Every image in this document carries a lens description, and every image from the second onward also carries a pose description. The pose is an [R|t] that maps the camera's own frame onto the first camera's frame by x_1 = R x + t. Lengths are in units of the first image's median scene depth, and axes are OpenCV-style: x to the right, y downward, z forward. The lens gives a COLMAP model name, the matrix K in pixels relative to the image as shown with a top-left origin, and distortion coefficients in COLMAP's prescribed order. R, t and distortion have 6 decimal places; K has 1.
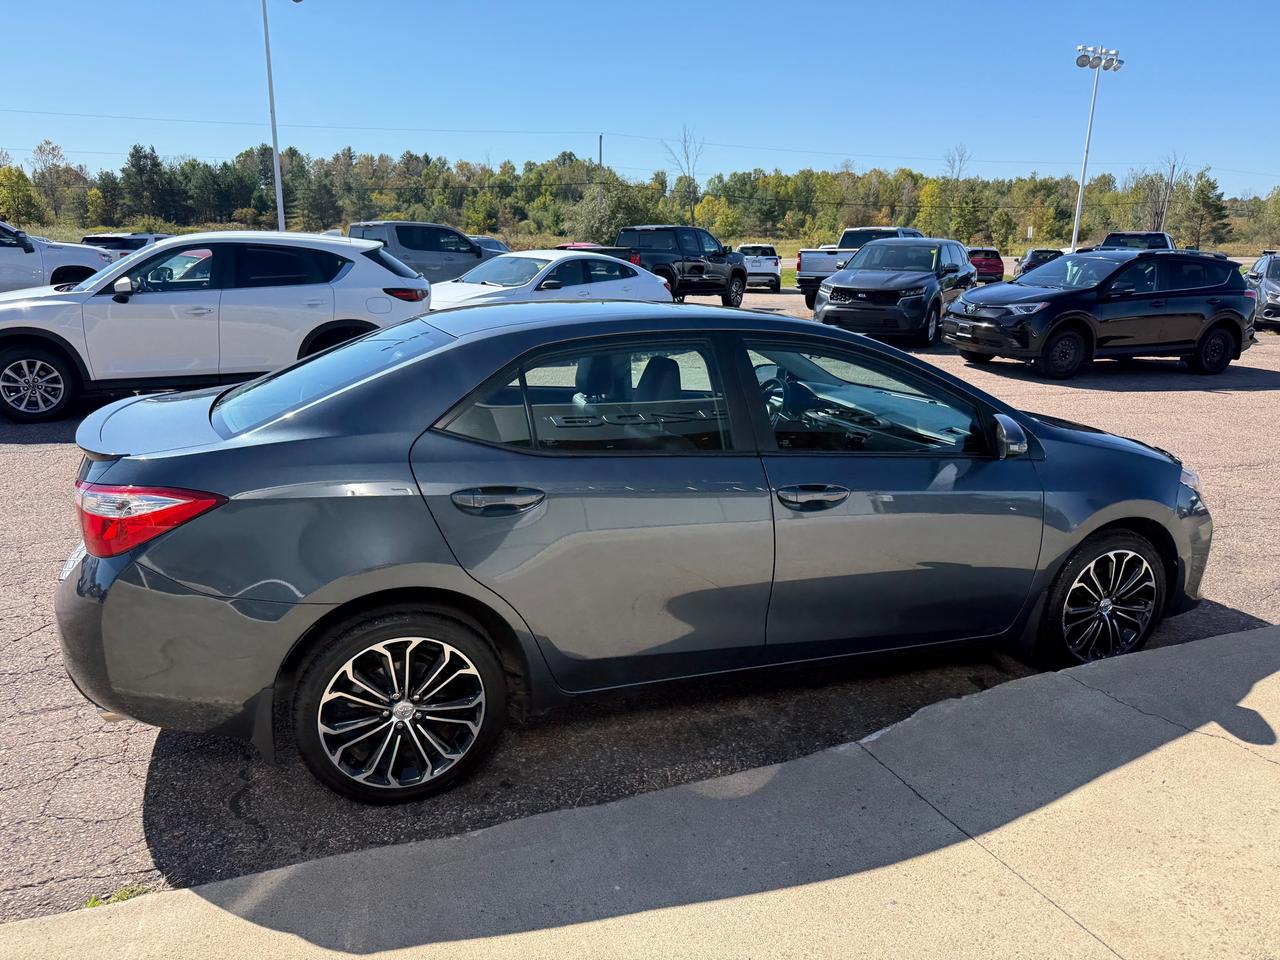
lens RADIAL K [[894.0, 0, 649.0], [0, 894.0, 487.6], [0, 0, 1]] dist [0.046744, -0.070165]
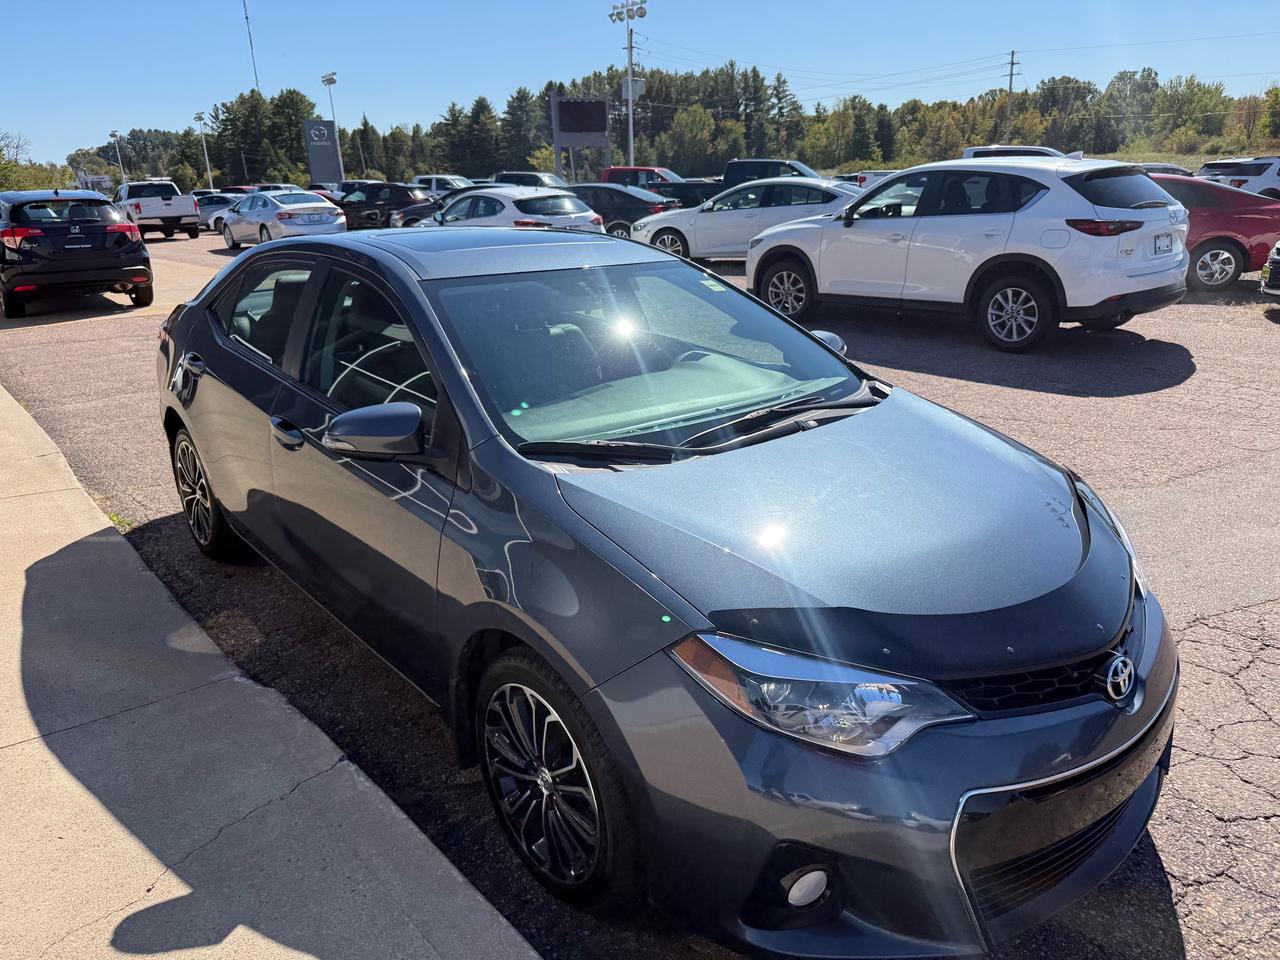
lens RADIAL K [[899.7, 0, 647.2], [0, 899.7, 484.6], [0, 0, 1]] dist [0.028169, -0.047653]
pose [[0.349824, 0.283516, -0.892884, 0.408333], [-0.220099, 0.951301, 0.215832, -0.078718], [0.910593, 0.121019, 0.395190, 0.329026]]
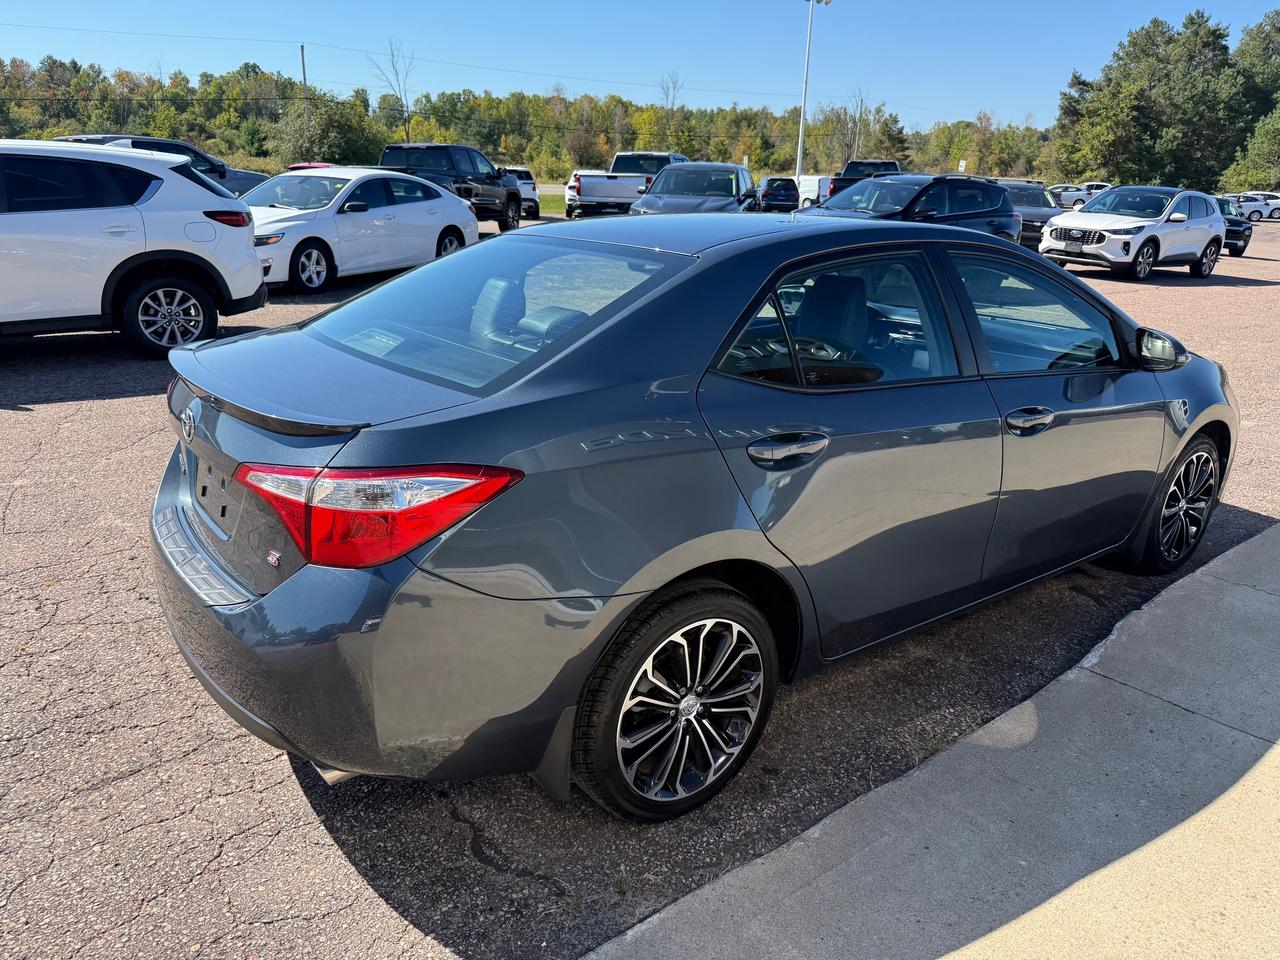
lens RADIAL K [[907.6, 0, 645.7], [0, 907.6, 478.4], [0, 0, 1]] dist [0.008073, -0.020569]
pose [[0.956752, -0.084186, 0.278459, -0.160531], [0.066604, 0.995176, 0.072026, -0.008212], [-0.283179, -0.050364, 0.957744, 0.064143]]
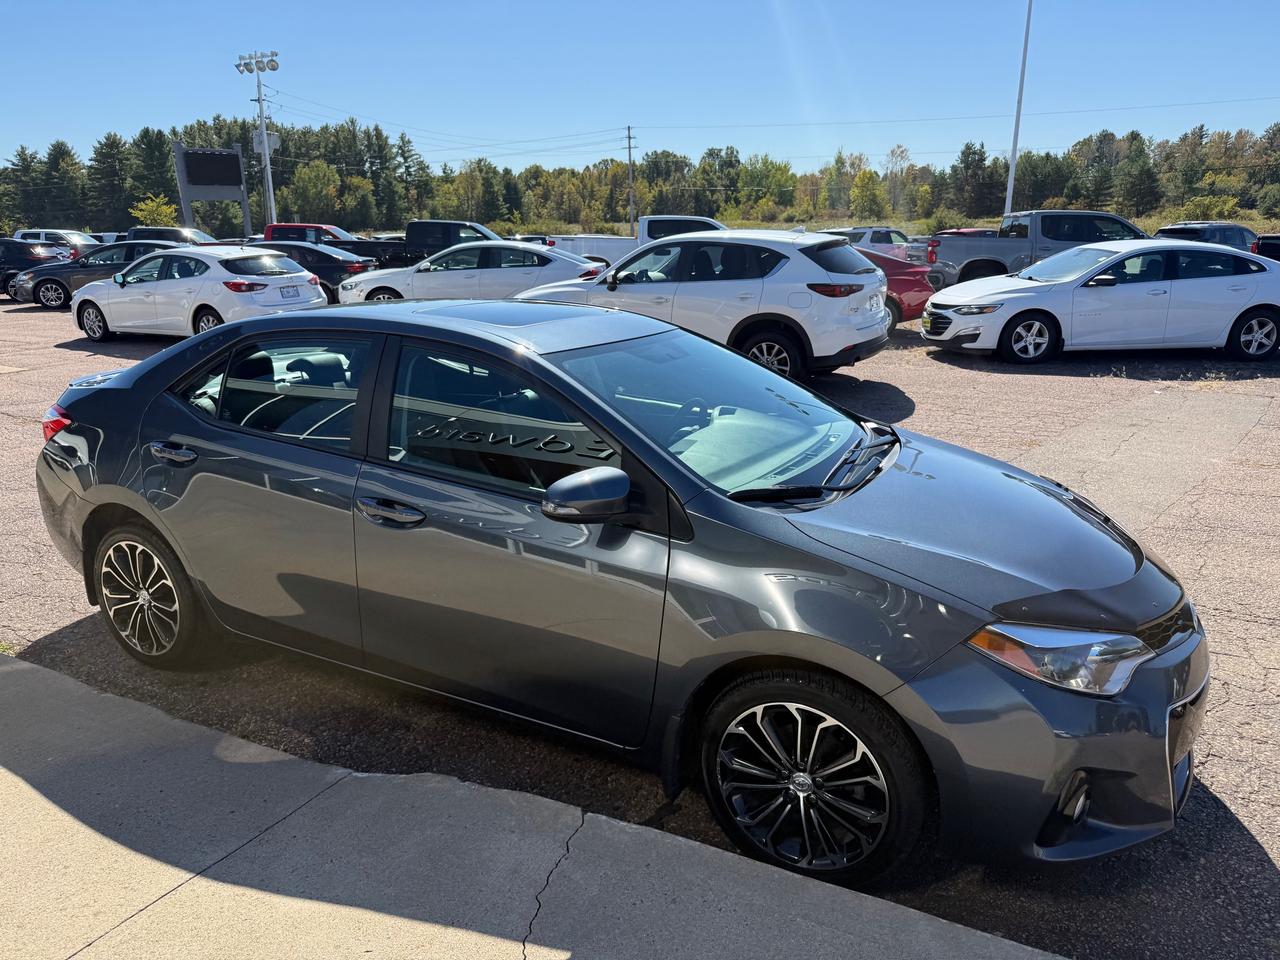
lens RADIAL K [[894.0, 0, 649.0], [0, 894.0, 487.6], [0, 0, 1]] dist [0.046744, -0.070165]
pose [[0.677278, 0.187146, -0.711527, 0.353369], [-0.179649, 0.979900, 0.086731, -0.050036], [0.713457, 0.069084, 0.697285, 0.178290]]
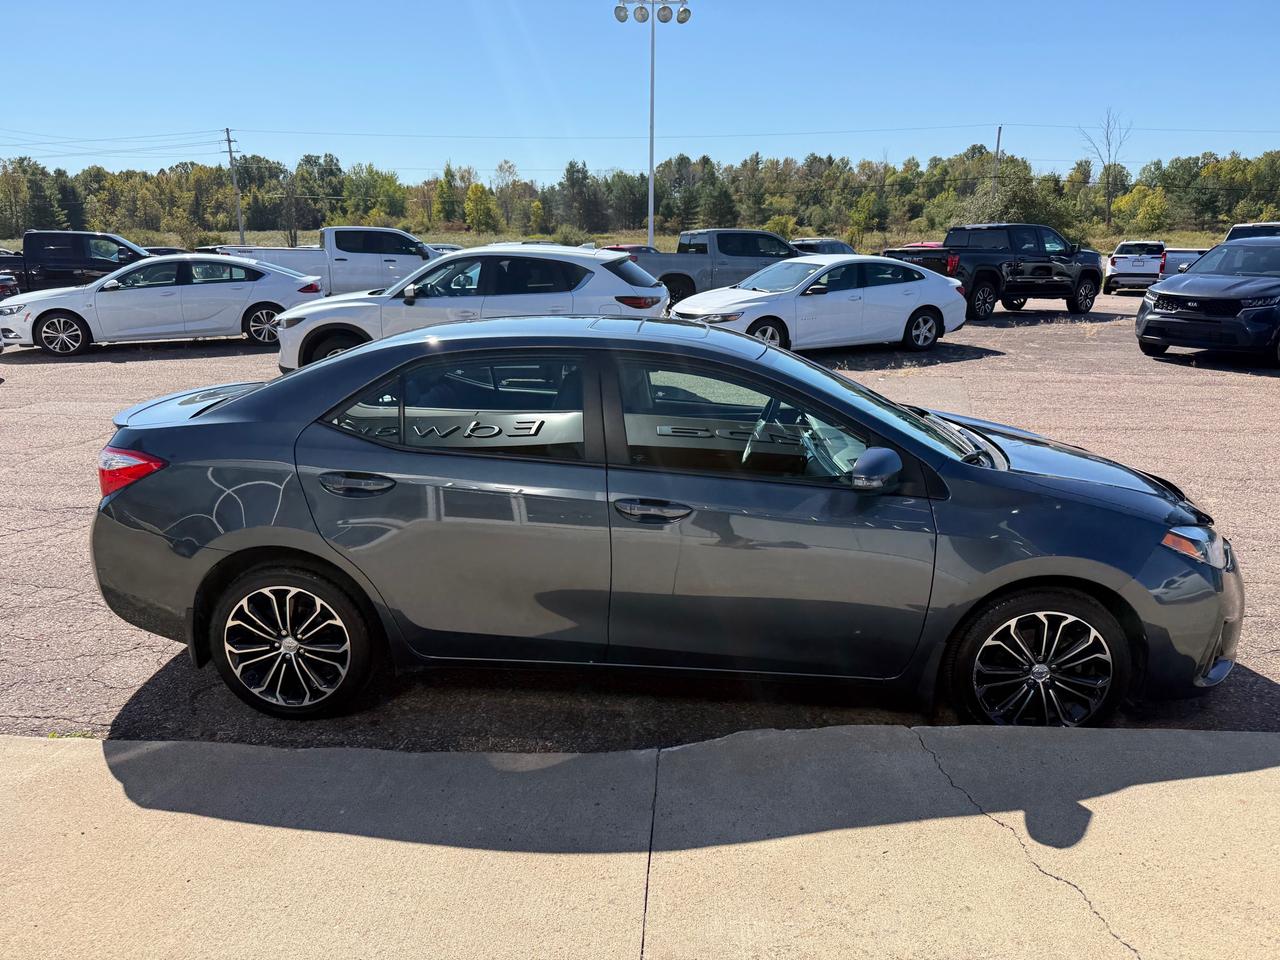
lens RADIAL K [[894.0, 0, 649.0], [0, 894.0, 487.6], [0, 0, 1]] dist [0.046744, -0.070165]
pose [[0.914060, 0.094306, -0.394462, 0.199059], [-0.094281, 0.995355, 0.019493, -0.012516], [0.394468, 0.019372, 0.918706, 0.013103]]
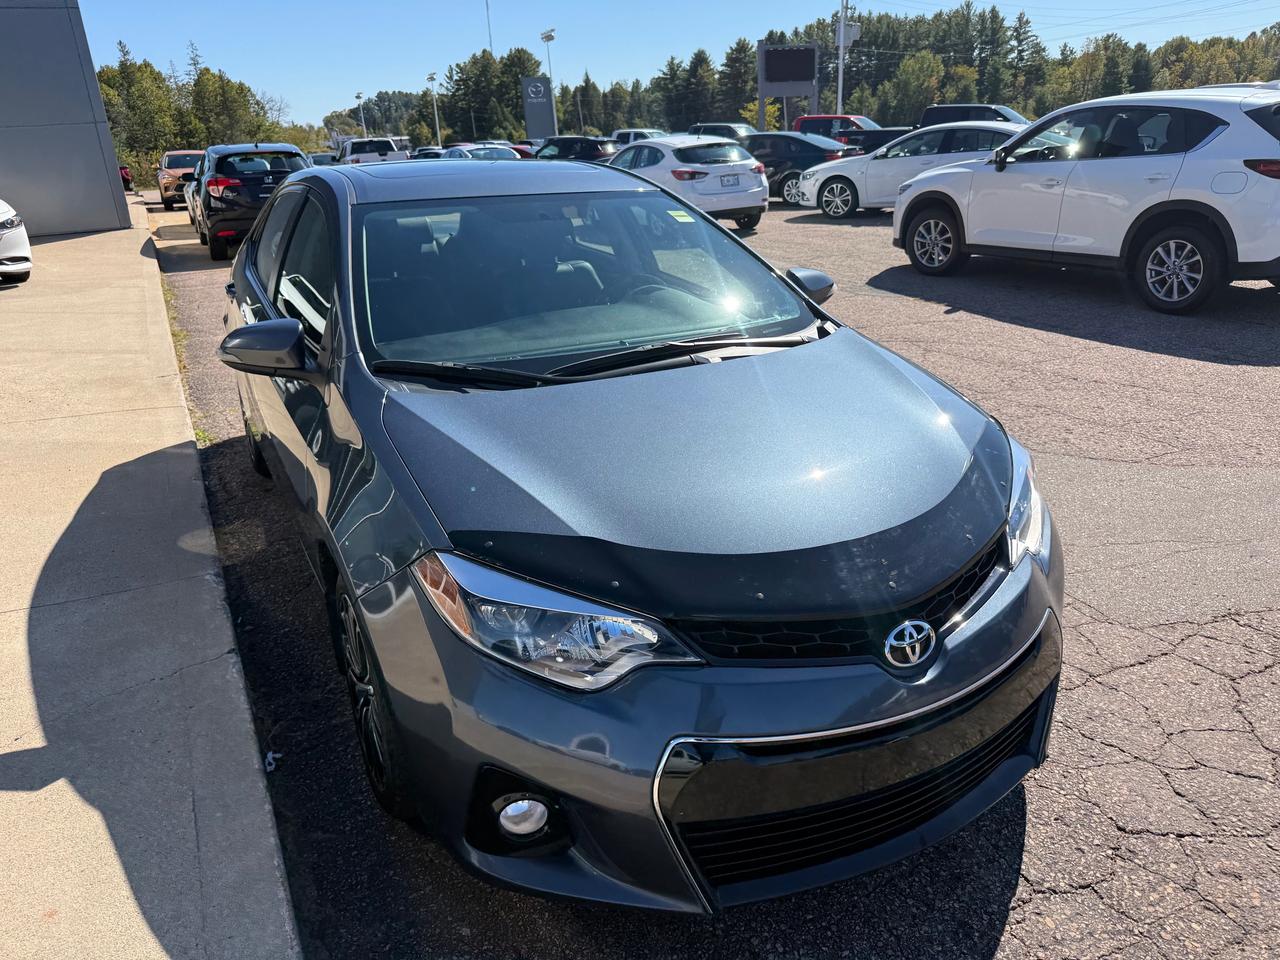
lens RADIAL K [[906.0, 0, 645.6], [0, 906.0, 487.2], [0, 0, 1]] dist [-0.006113, 0.001972]
pose [[0.132434, 0.341728, -0.930421, 0.428709], [-0.223854, 0.924748, 0.307782, -0.090440], [0.965583, 0.167518, 0.198966, 0.422543]]
